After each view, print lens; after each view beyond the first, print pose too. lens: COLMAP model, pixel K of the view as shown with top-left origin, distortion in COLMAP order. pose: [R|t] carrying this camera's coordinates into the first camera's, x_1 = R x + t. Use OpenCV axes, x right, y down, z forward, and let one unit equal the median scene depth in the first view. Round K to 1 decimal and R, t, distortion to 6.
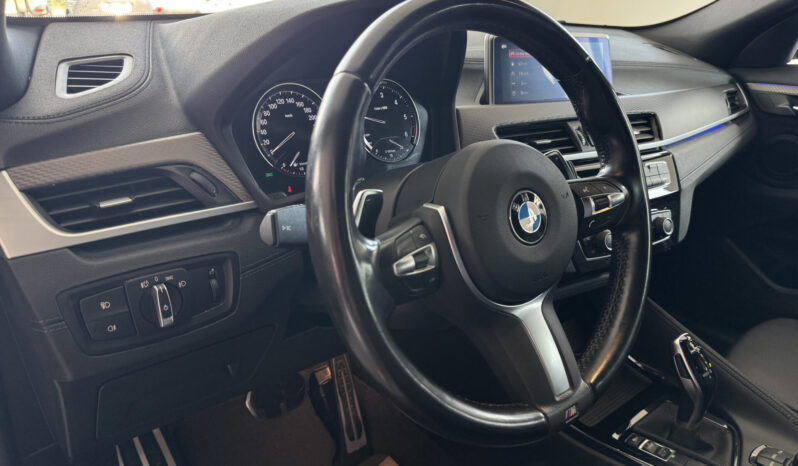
lens RADIAL K [[565.1, 0, 396.3], [0, 565.1, 237.4], [0, 0, 1]] dist [0.091319, -0.169268]
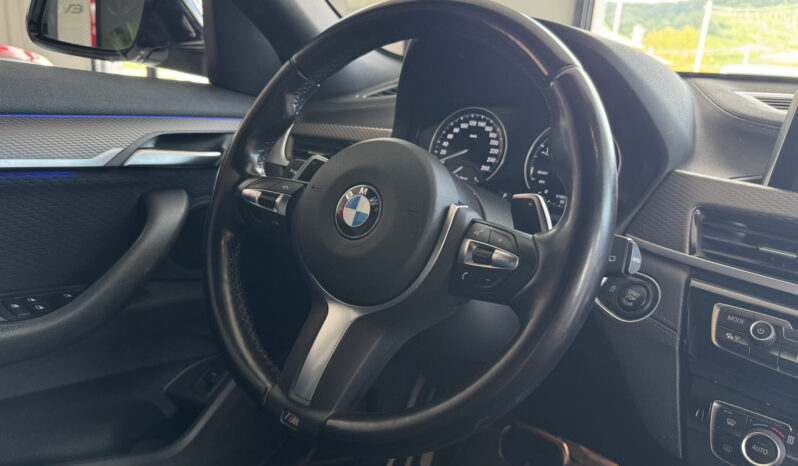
lens RADIAL K [[565.1, 0, 396.3], [0, 565.1, 237.4], [0, 0, 1]] dist [0.091319, -0.169268]
pose [[0.258877, 0.249096, -0.933238, 0.871859], [-0.425049, 0.896978, 0.121511, -0.106222], [0.867362, 0.365216, 0.338084, 0.563489]]
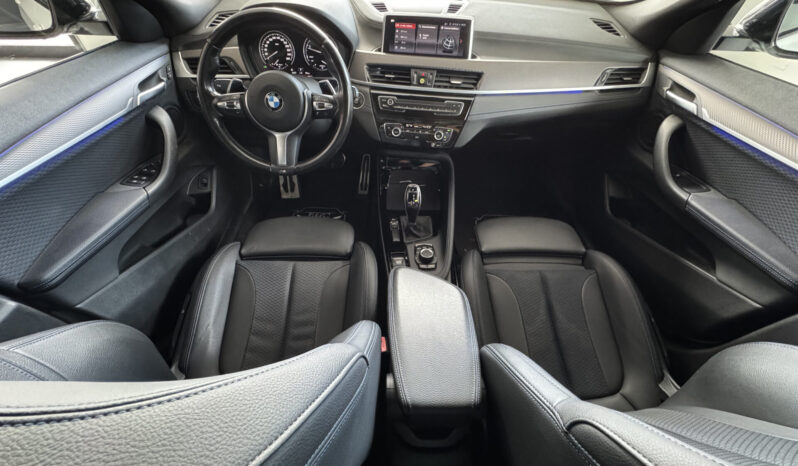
lens RADIAL K [[320.7, 0, 398.1], [0, 320.7, 233.2], [0, 0, 1]] dist [-0.006242, 0.000014]
pose [[0.775682, 0.443881, -0.448651, 1.332826], [-0.231947, 0.861625, 0.451446, -0.260075], [0.586957, -0.246115, 0.771303, -0.047524]]
